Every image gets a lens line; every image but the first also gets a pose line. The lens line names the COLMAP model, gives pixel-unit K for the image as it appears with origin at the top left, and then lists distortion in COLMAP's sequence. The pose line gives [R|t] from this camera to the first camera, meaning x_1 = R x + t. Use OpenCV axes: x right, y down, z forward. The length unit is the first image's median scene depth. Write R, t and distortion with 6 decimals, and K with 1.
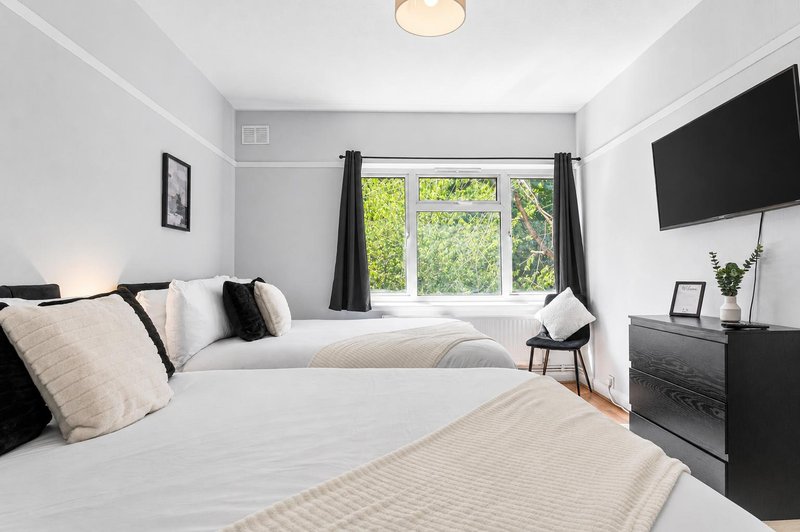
lens RADIAL K [[461.1, 0, 403.8], [0, 461.1, 244.7], [0, 0, 1]] dist [-0.015384, 0.000701]
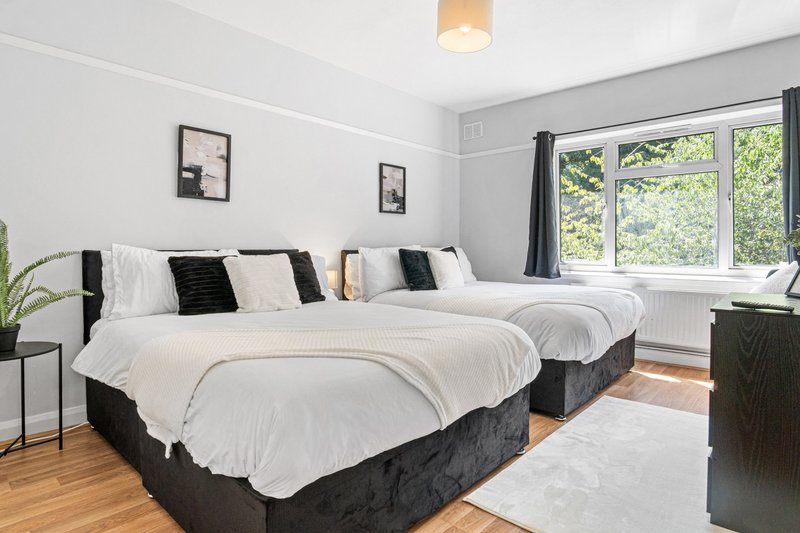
lens RADIAL K [[461.1, 0, 403.8], [0, 461.1, 245.2], [0, 0, 1]] dist [-0.015384, 0.000701]
pose [[0.709289, 0.001990, -0.704915, 0.533311], [0.041913, 0.998108, 0.044990, 0.002813], [0.703671, -0.061456, 0.707863, -0.020605]]
